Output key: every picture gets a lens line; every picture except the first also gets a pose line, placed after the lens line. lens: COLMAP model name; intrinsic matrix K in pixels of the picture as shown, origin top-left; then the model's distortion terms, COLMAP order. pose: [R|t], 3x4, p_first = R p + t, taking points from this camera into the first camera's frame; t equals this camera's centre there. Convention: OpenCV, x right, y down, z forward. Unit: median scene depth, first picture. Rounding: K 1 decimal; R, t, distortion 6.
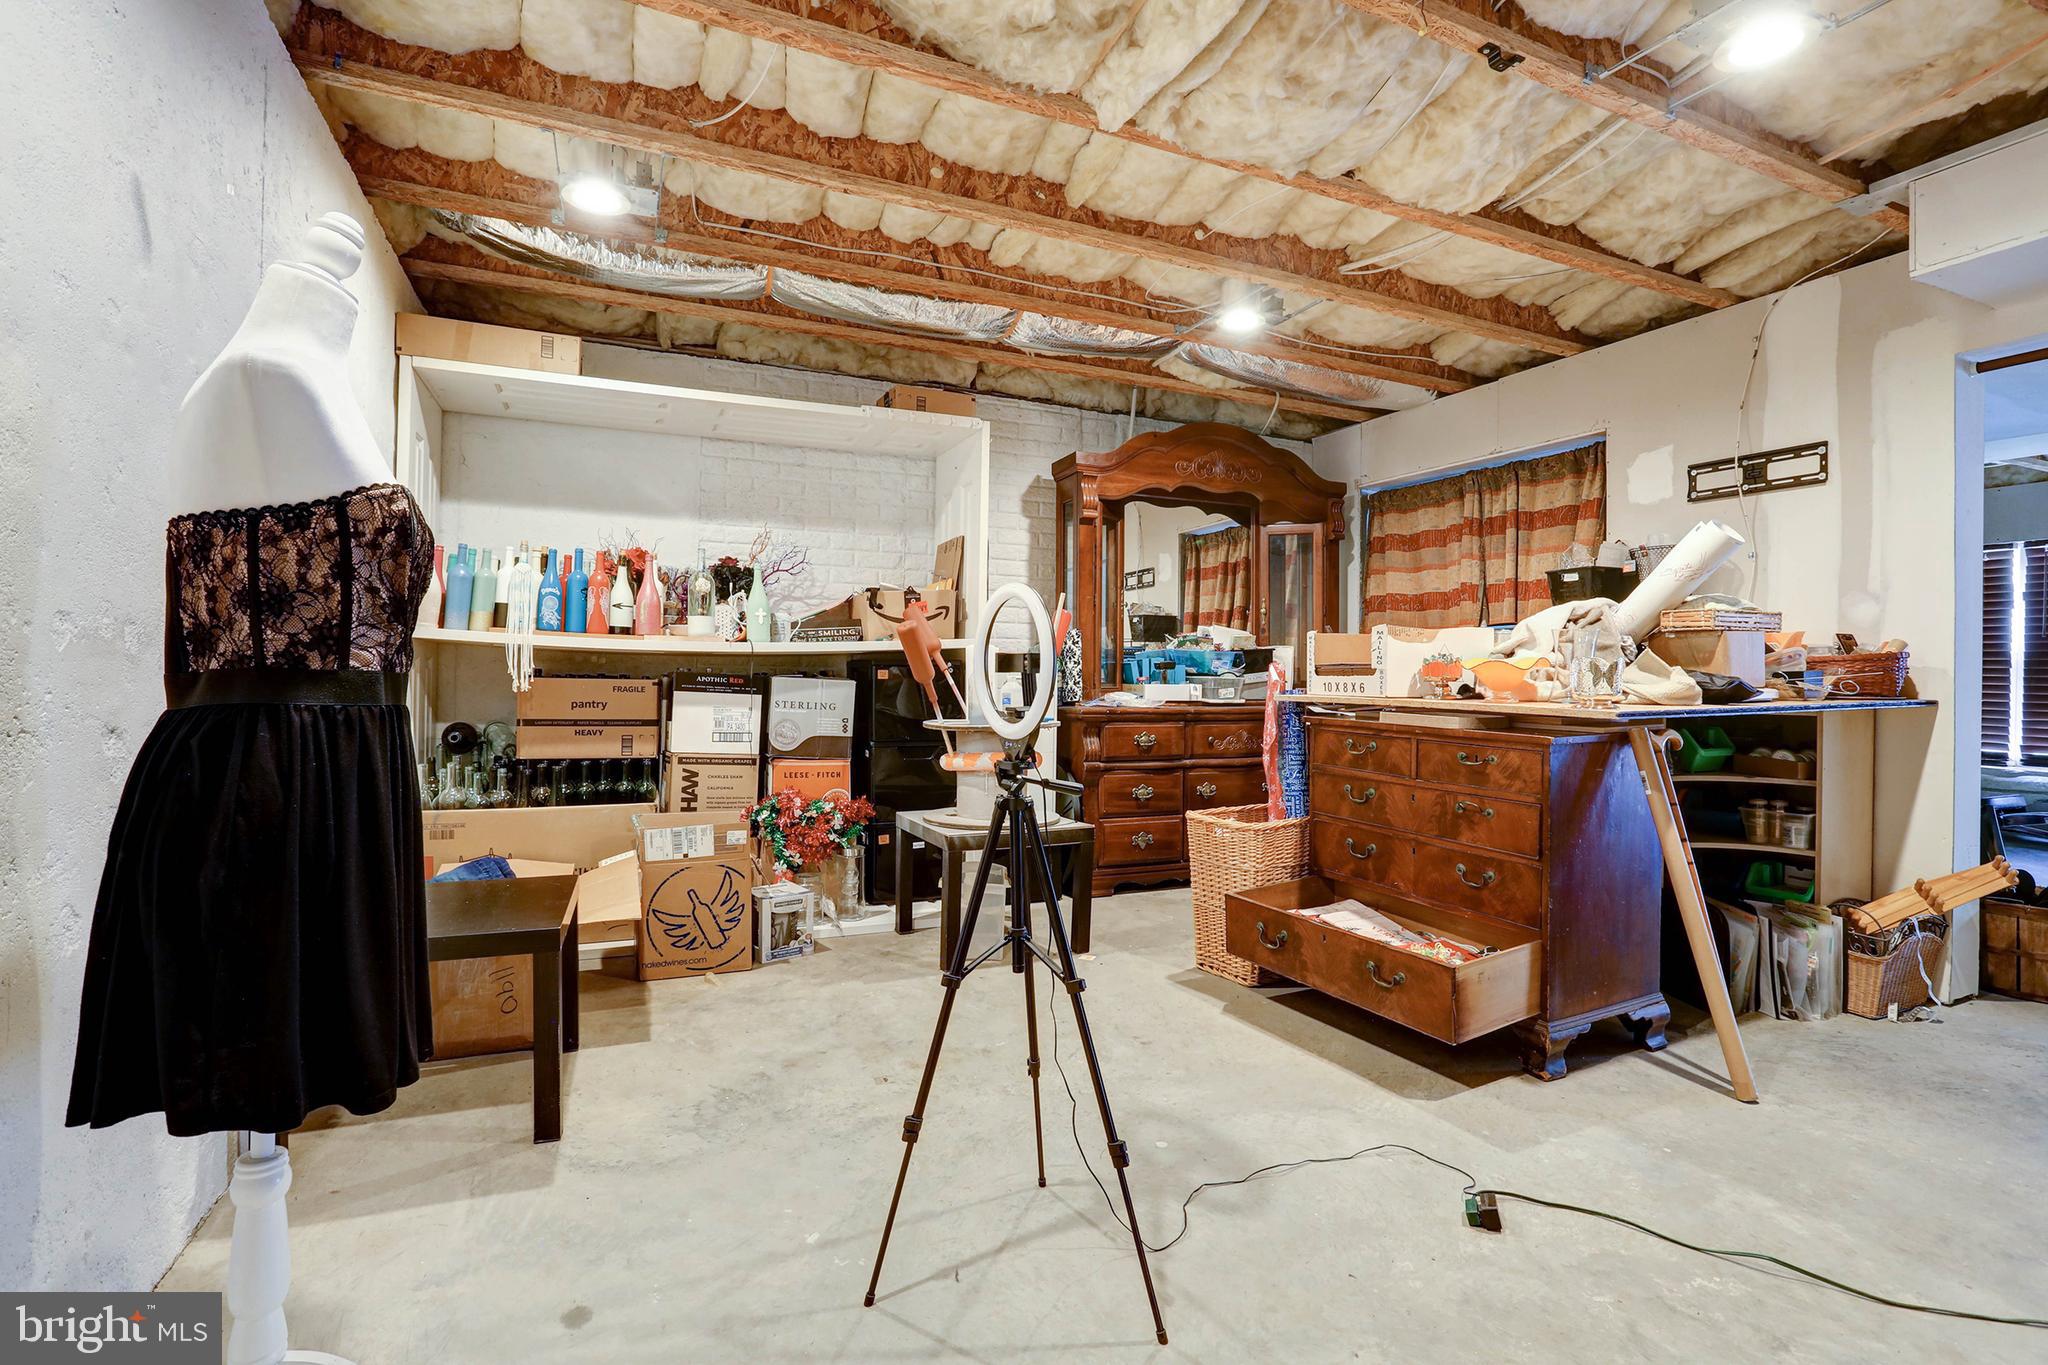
lens RADIAL K [[944.8, 0, 1031.6], [0, 944.8, 673.4], [0, 0, 1]] dist [-0.059349, 0.023554]
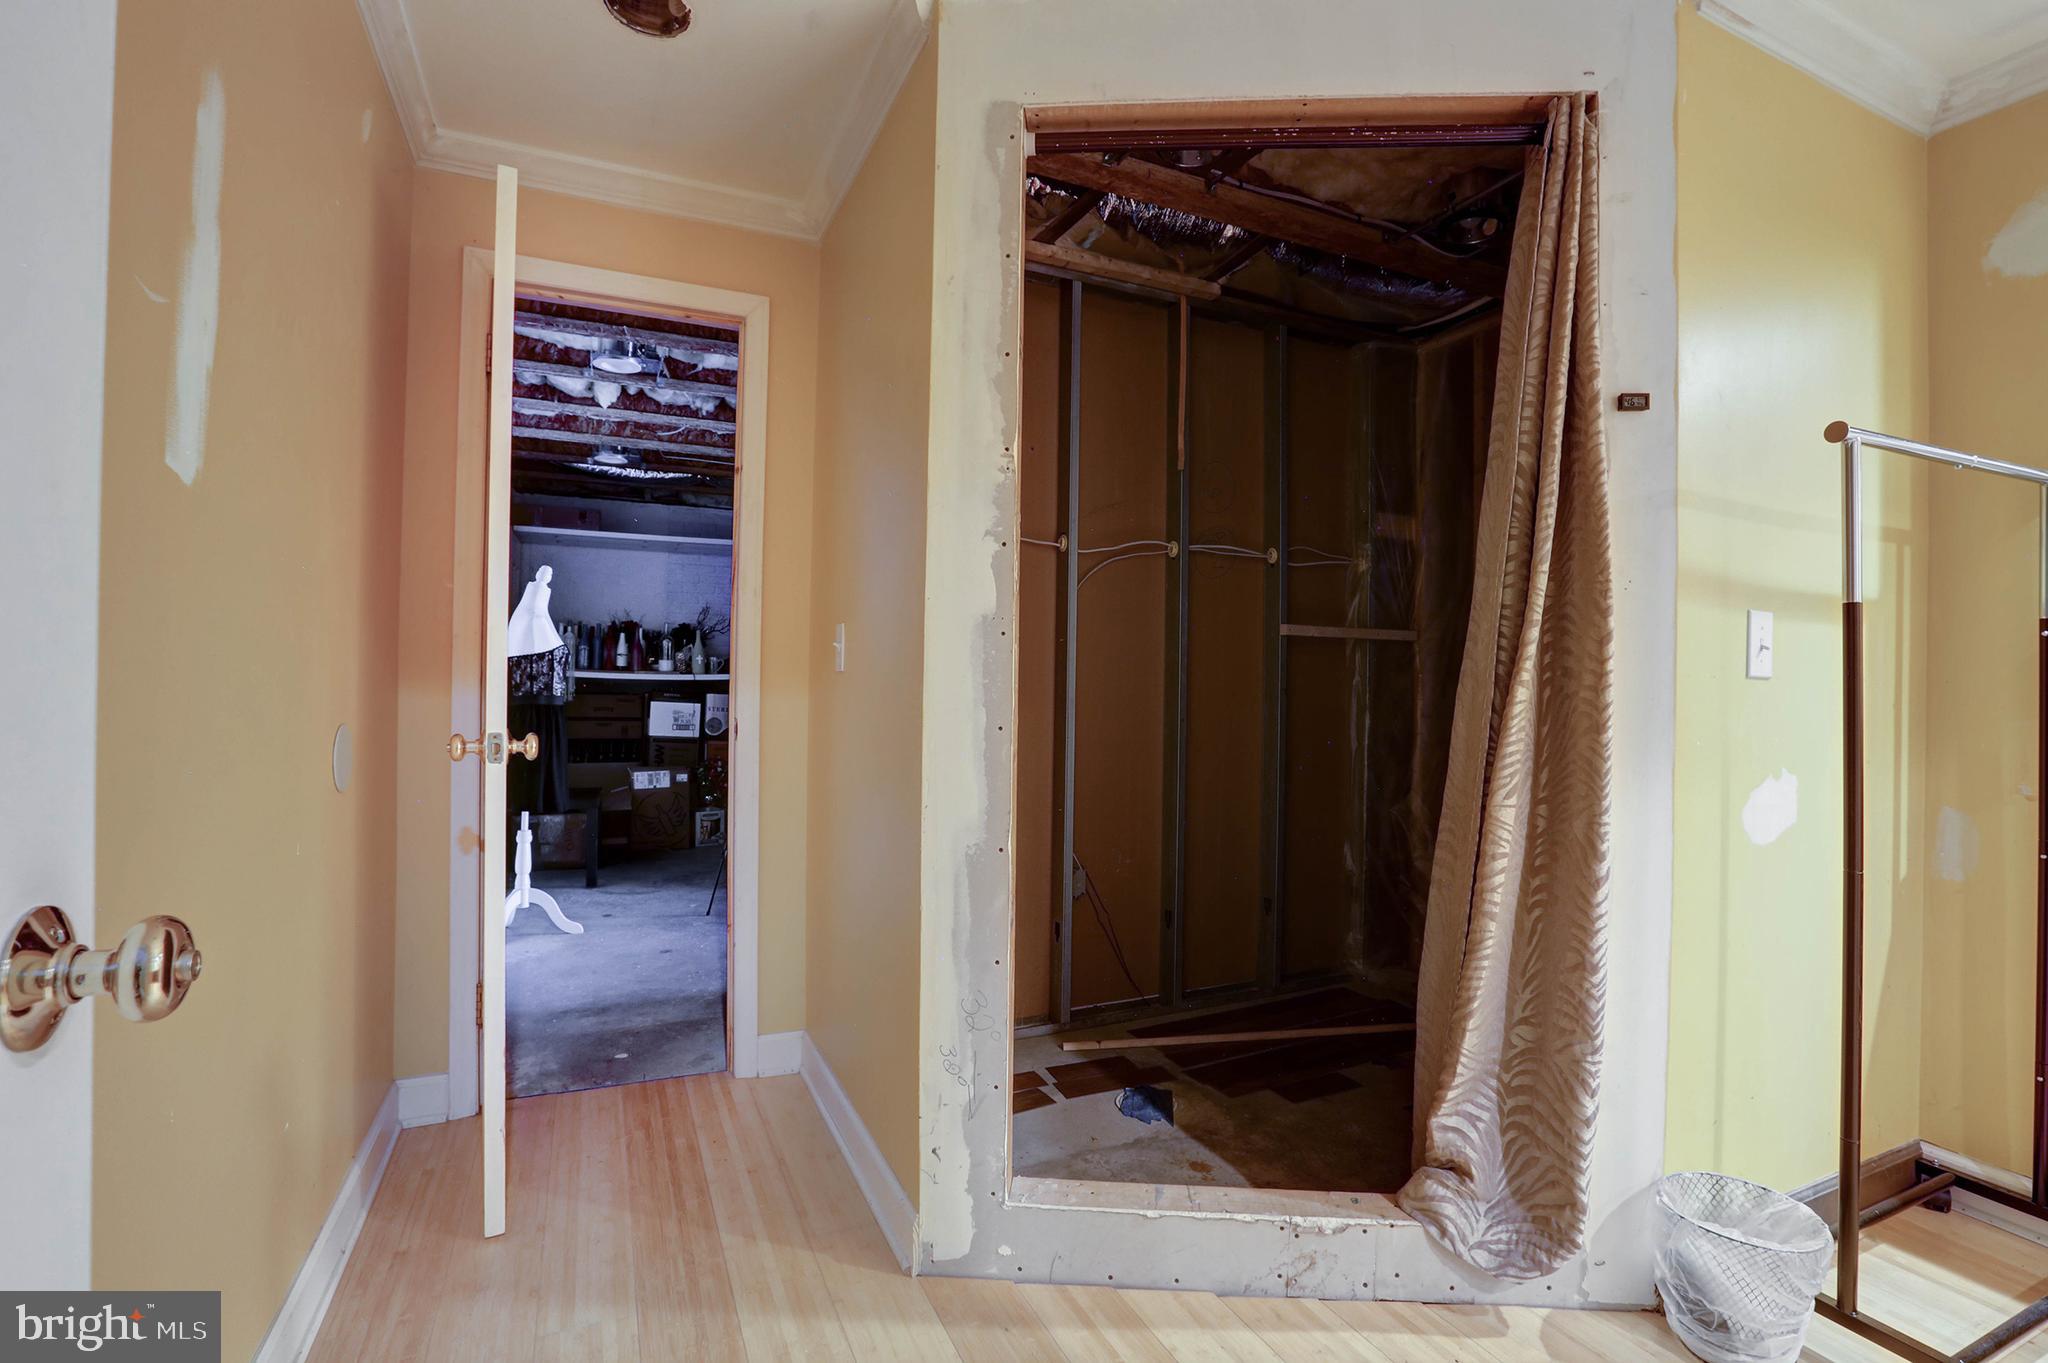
lens RADIAL K [[944.8, 0, 1031.6], [0, 944.8, 672.4], [0, 0, 1]] dist [-0.059349, 0.023554]
pose [[0.999983, -0.000418, 0.005849, 0.366645], [0.000485, 0.999933, -0.011558, -0.016376], [-0.005844, 0.011561, 0.999916, -0.867333]]
